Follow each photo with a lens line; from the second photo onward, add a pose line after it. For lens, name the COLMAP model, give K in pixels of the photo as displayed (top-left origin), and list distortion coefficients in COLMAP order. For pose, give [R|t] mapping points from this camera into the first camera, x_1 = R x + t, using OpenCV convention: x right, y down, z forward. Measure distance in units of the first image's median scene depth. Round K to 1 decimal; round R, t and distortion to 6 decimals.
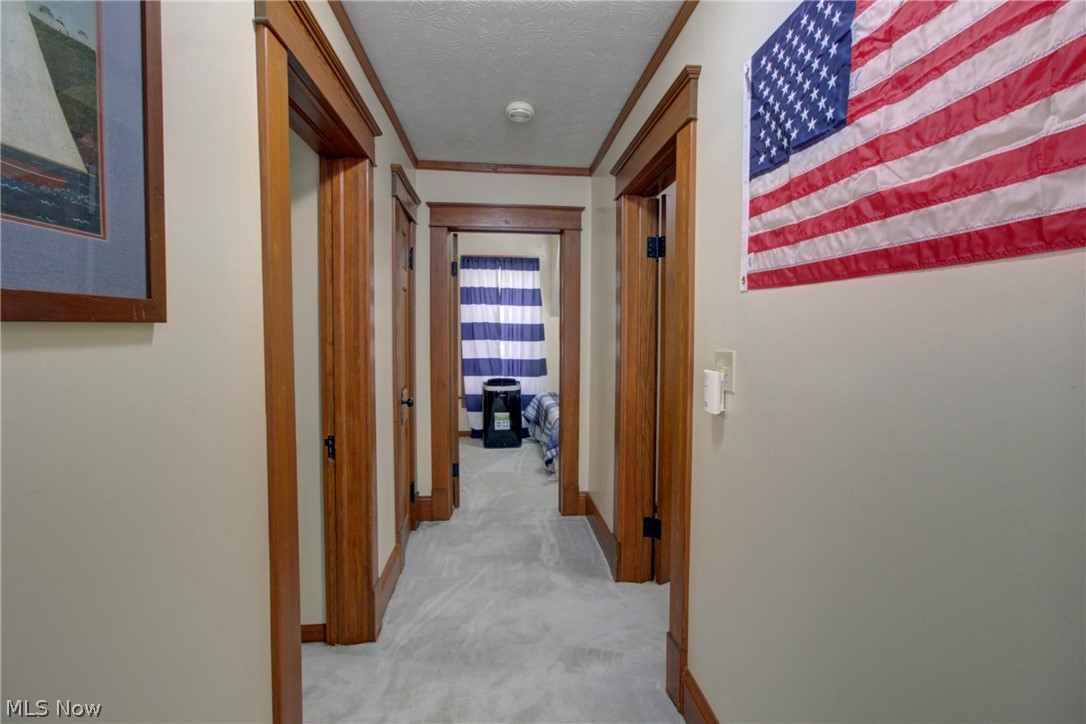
lens RADIAL K [[497.8, 0, 544.0], [0, 497.8, 356.6], [0, 0, 1]] dist [0.002890, 0.001397]
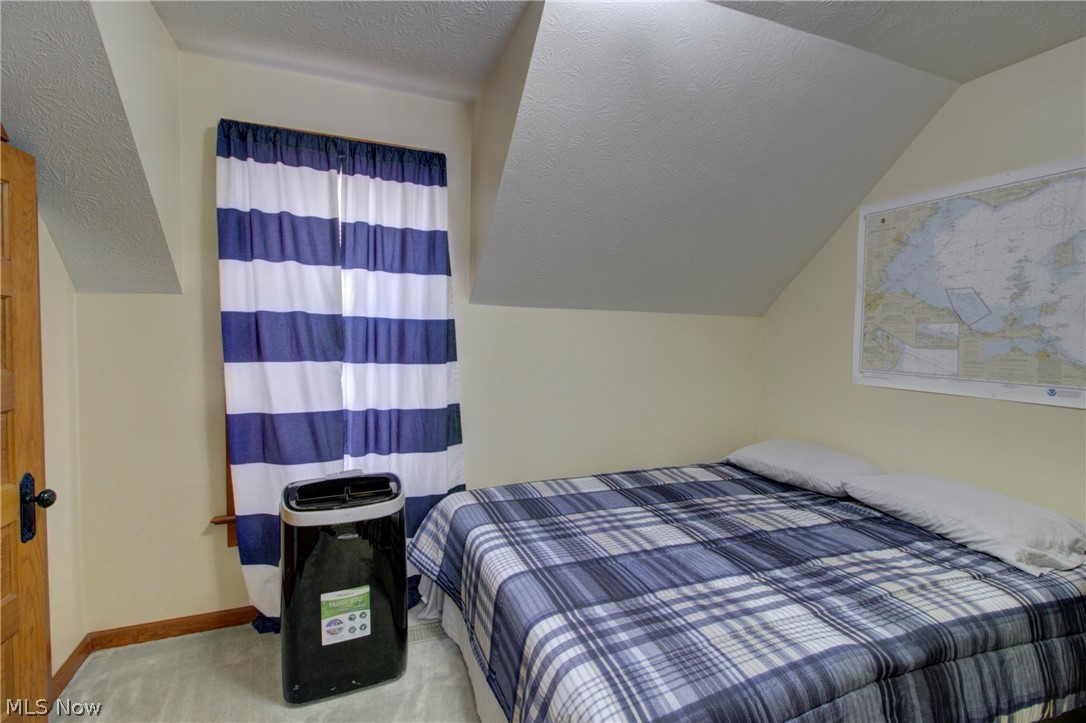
lens RADIAL K [[497.8, 0, 539.6], [0, 497.8, 360.2], [0, 0, 1]] dist [0.002890, 0.001397]
pose [[0.961851, -0.001960, 0.273567, -0.047548], [0.002873, 0.999992, -0.002937, -0.032298], [-0.273559, 0.003610, 0.961848, 0.600756]]
